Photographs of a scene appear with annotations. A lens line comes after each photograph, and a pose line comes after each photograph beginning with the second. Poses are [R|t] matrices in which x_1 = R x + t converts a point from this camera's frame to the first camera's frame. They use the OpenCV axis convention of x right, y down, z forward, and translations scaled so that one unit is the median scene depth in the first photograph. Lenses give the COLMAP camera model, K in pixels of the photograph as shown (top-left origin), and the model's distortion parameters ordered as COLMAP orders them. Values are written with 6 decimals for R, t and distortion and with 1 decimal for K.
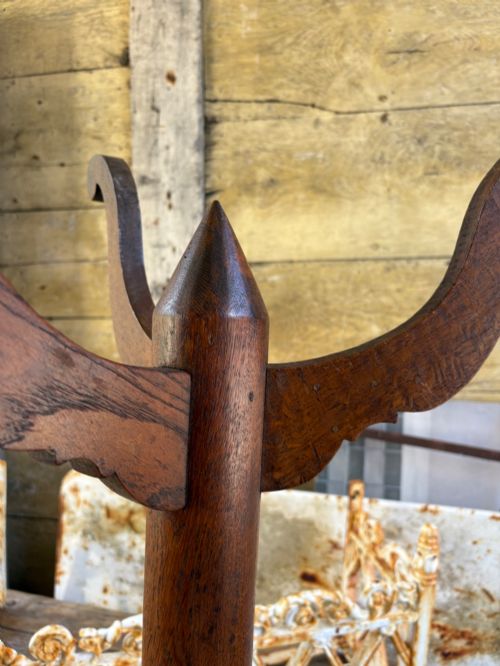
lens RADIAL K [[514.1, 0, 249.5], [0, 514.1, 320.2], [0, 0, 1]] dist [0.036544, -0.050035]
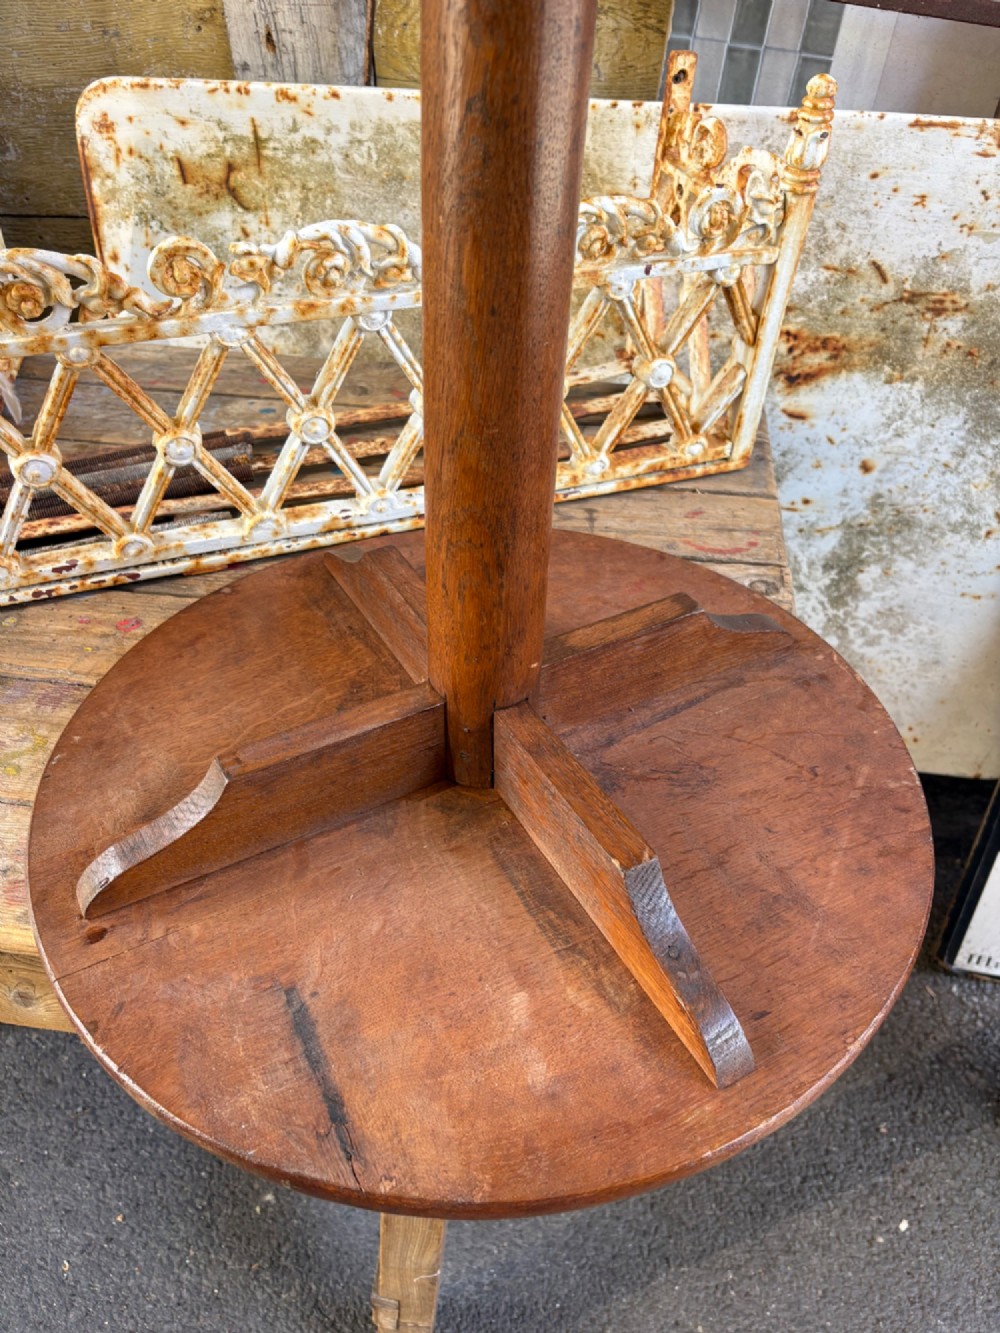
lens RADIAL K [[1029.0, 0, 499.0], [0, 1029.0, 640.8], [0, 0, 1]] dist [0.036544, -0.050035]
pose [[0.993223, -0.081756, 0.082603, -0.125310], [0.017875, 0.809745, 0.586510, 0.224519], [-0.114838, -0.581059, 0.805719, -0.179097]]
